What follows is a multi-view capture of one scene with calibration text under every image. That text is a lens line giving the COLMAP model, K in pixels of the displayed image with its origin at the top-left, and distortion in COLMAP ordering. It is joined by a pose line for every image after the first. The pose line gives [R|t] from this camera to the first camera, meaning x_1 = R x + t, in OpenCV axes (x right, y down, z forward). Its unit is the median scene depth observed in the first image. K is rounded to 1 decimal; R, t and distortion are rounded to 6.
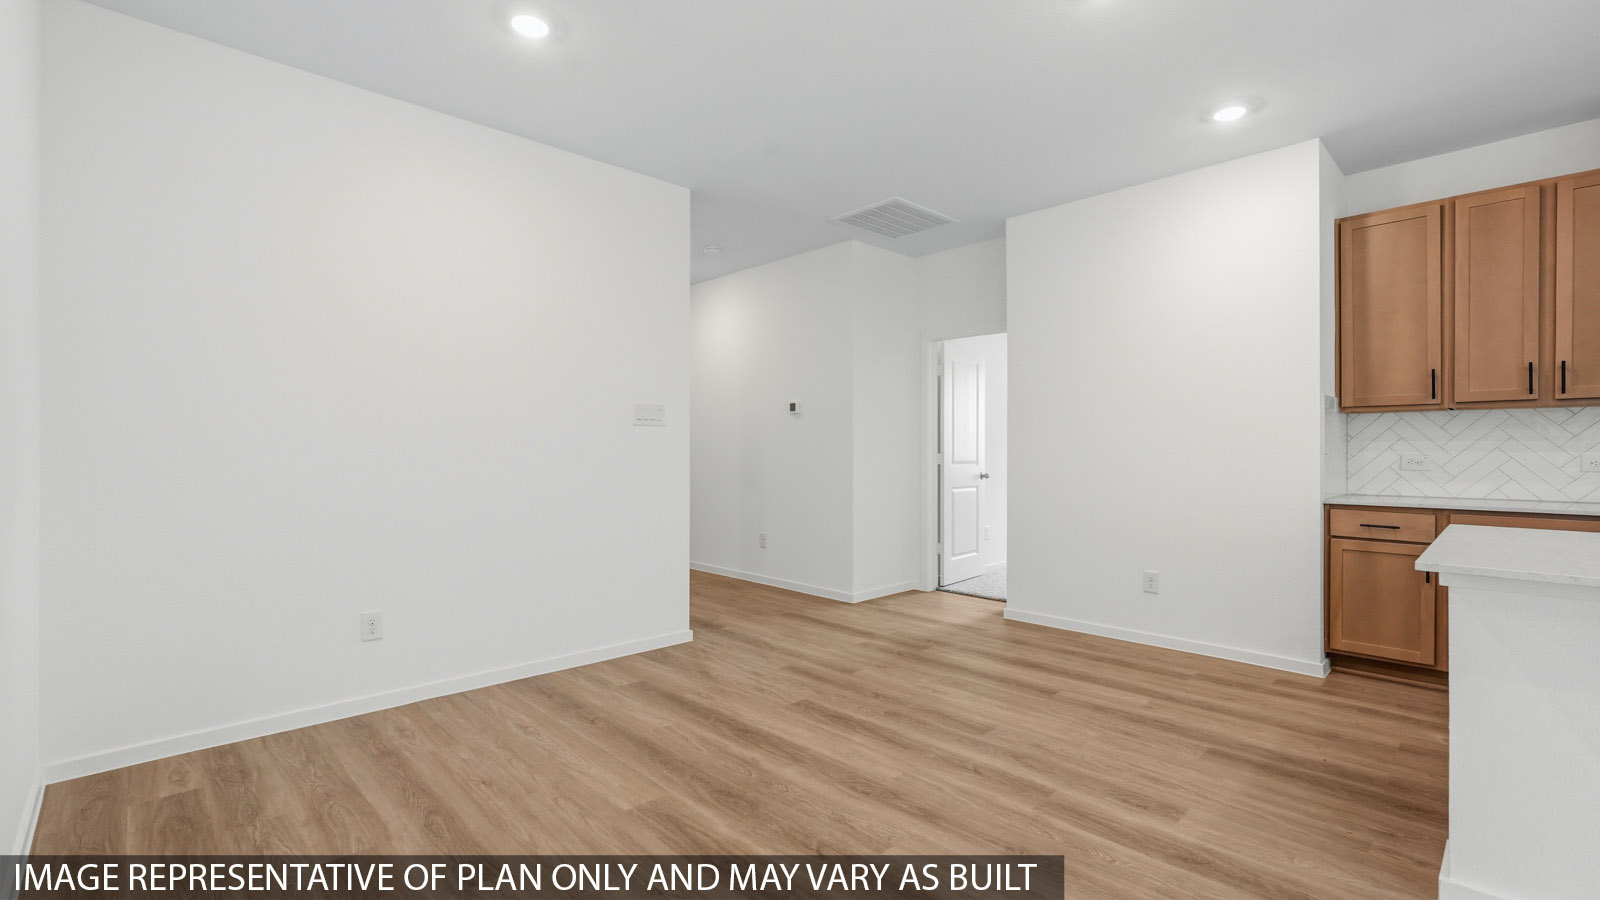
lens RADIAL K [[709.7, 0, 808.9], [0, 709.7, 448.9], [0, 0, 1]] dist [0.003941, 0.000815]
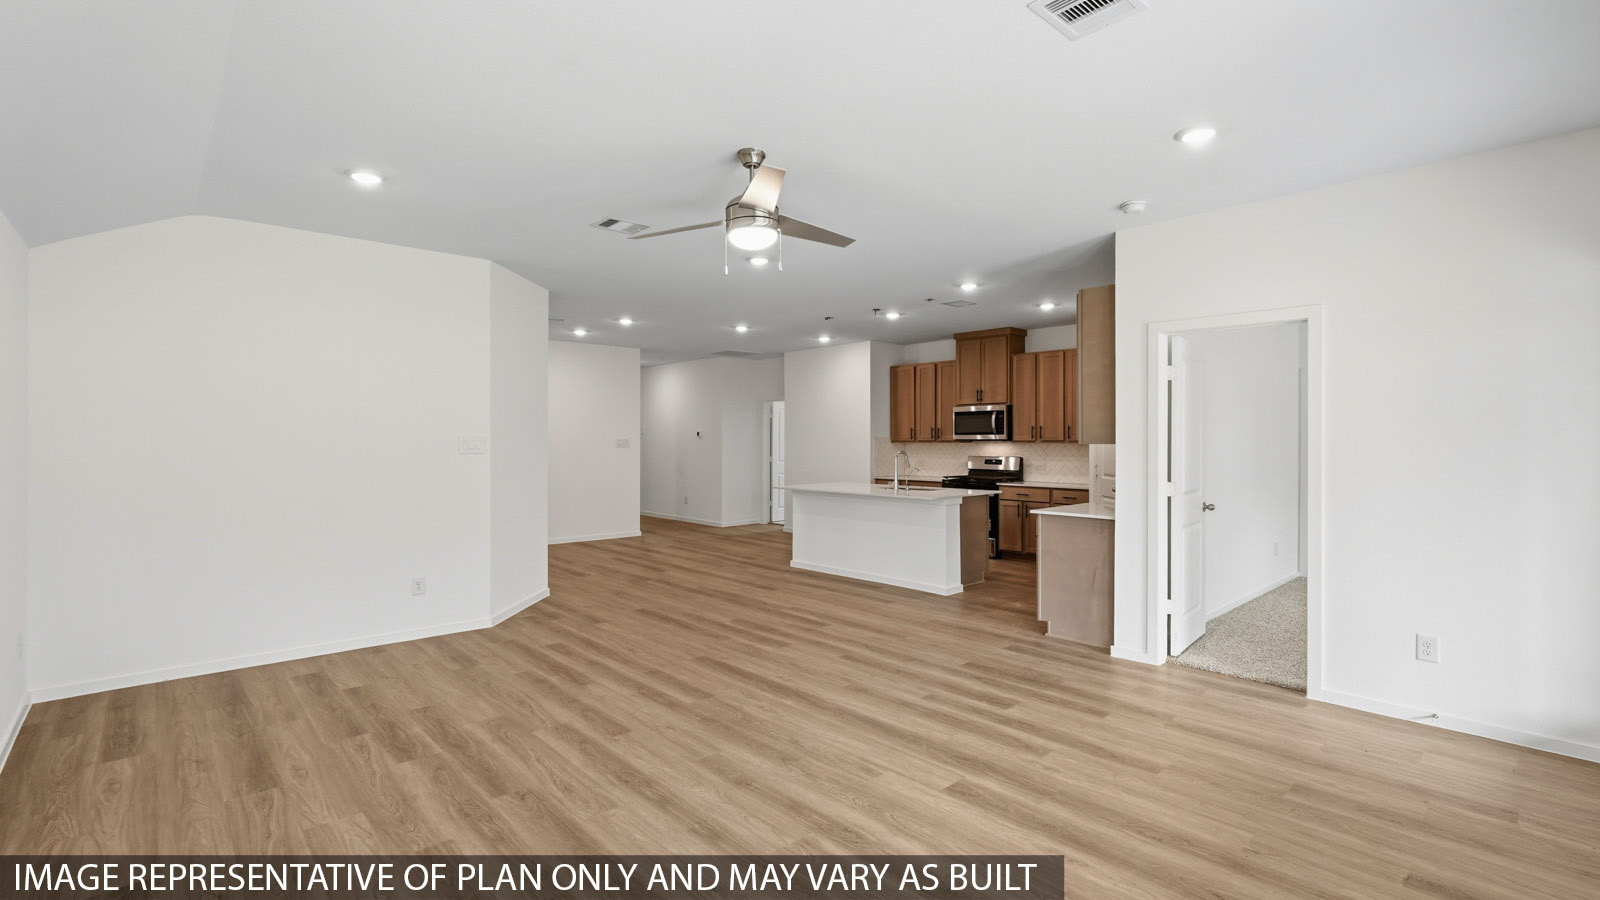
lens RADIAL K [[707.0, 0, 799.1], [0, 707.0, 446.3], [0, 0, 1]] dist [-0.010324, 0.002723]
pose [[0.999374, -0.000142, -0.035371, 0.538935], [0.000444, 0.999964, 0.008514, -0.065621], [0.035369, -0.008525, 0.999338, -1.623789]]
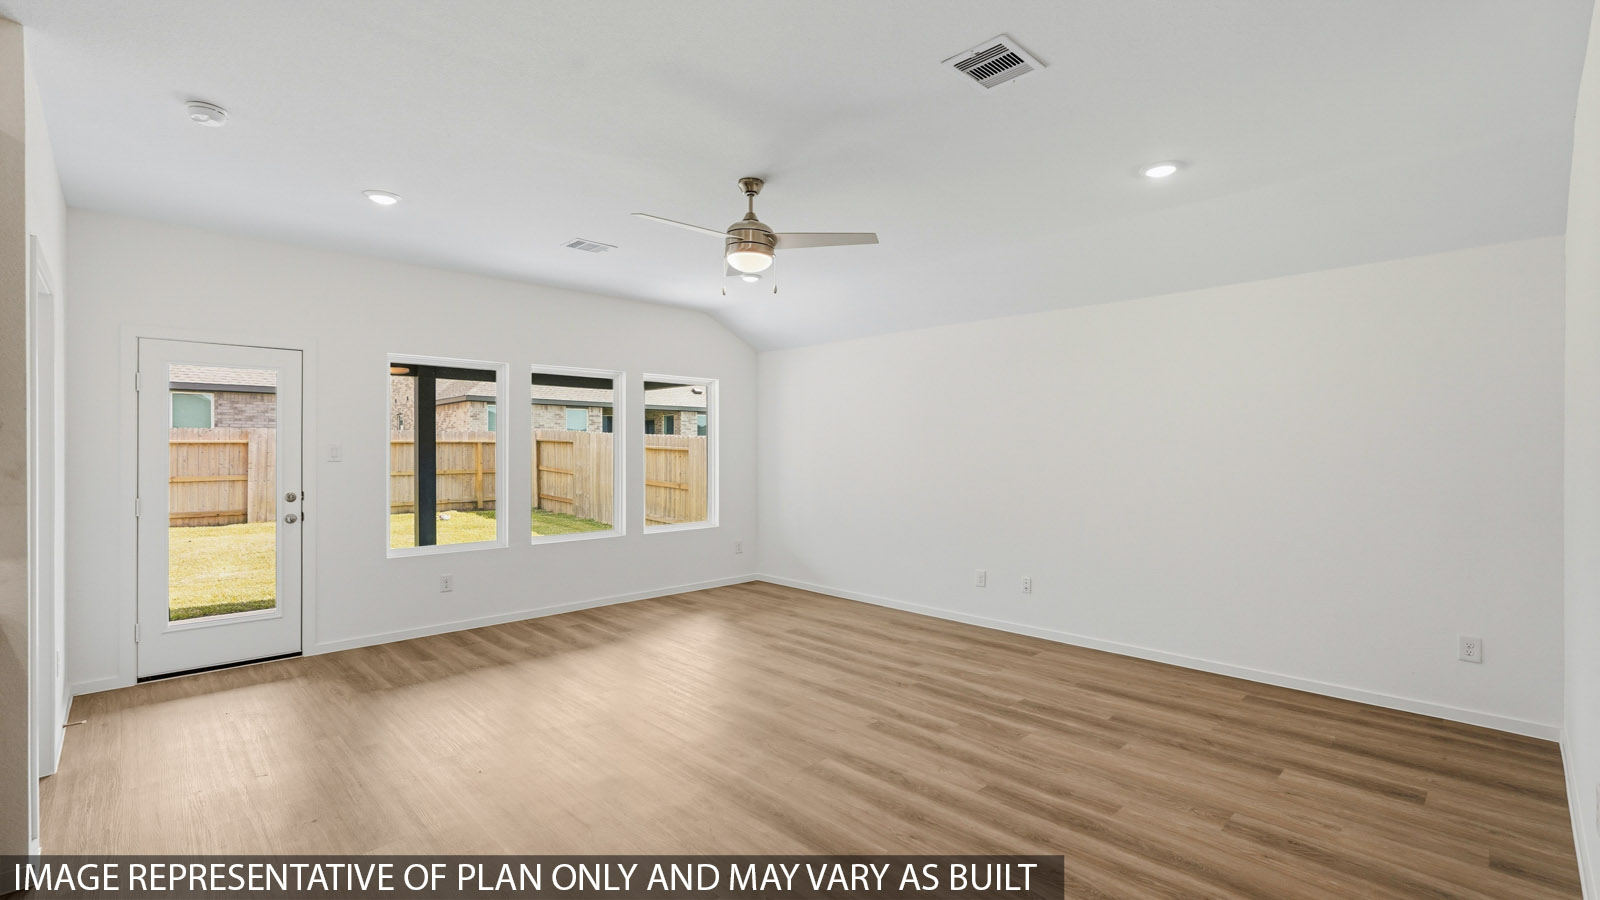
lens RADIAL K [[707.0, 0, 806.5], [0, 707.0, 453.3], [0, 0, 1]] dist [-0.010324, 0.002723]
pose [[-0.999991, 0.001076, -0.003984, 0.377260], [0.001057, 0.999989, 0.004640, -0.063869], [0.003989, 0.004635, -0.999981, 0.204055]]
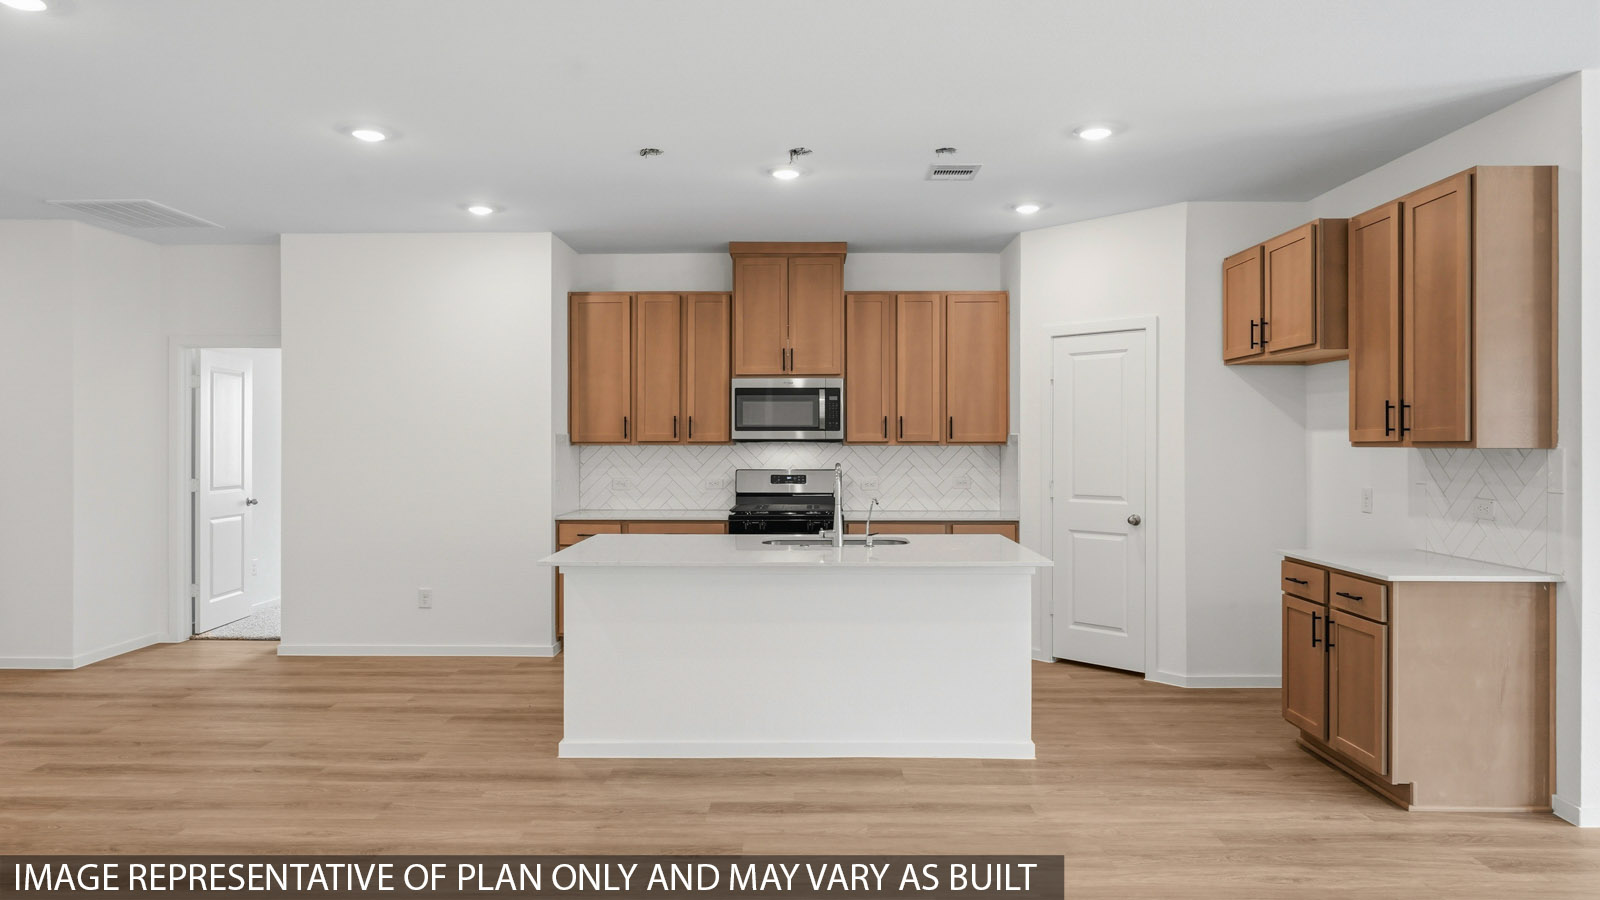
lens RADIAL K [[953.4, 0, 791.2], [0, 953.4, 442.2], [0, 0, 1]] dist [0.004668, 0.001528]
pose [[0.719164, 0.000359, 0.694840, -0.156511], [-0.001437, 0.999998, 0.000970, -0.064067], [-0.694839, -0.001696, 0.719164, -0.518645]]
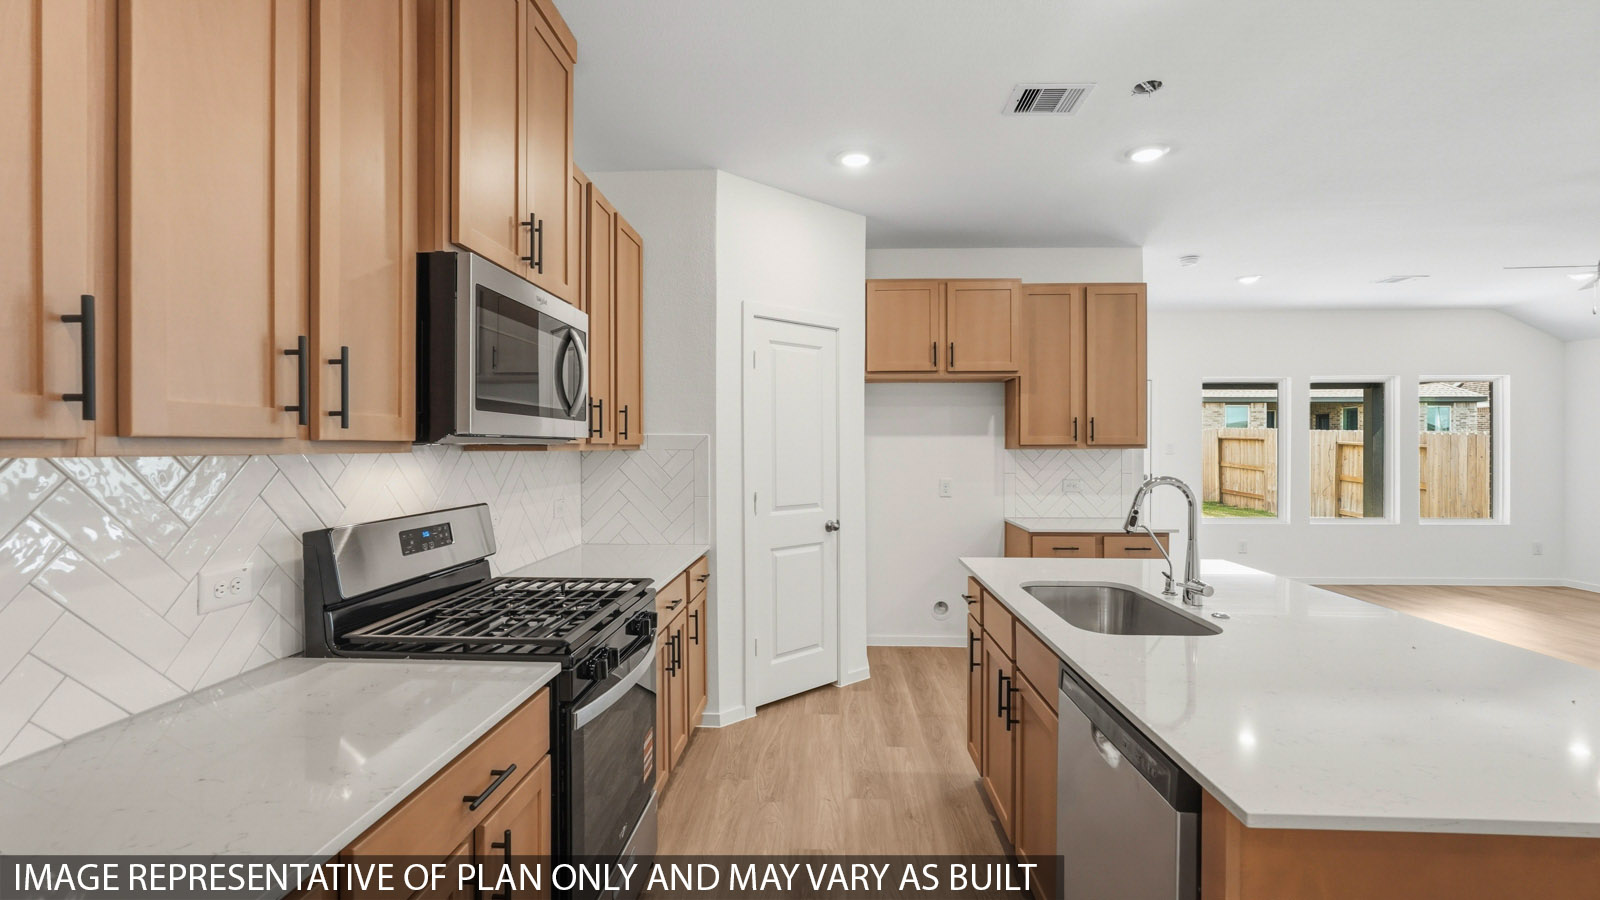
lens RADIAL K [[707.0, 0, 794.7], [0, 707.0, 446.8], [0, 0, 1]] dist [-0.010324, 0.002723]
pose [[-0.678240, 0.001252, 0.734839, 0.528822], [-0.000135, 0.999998, -0.001828, -0.059231], [-0.734840, -0.001339, -0.678239, 0.957060]]
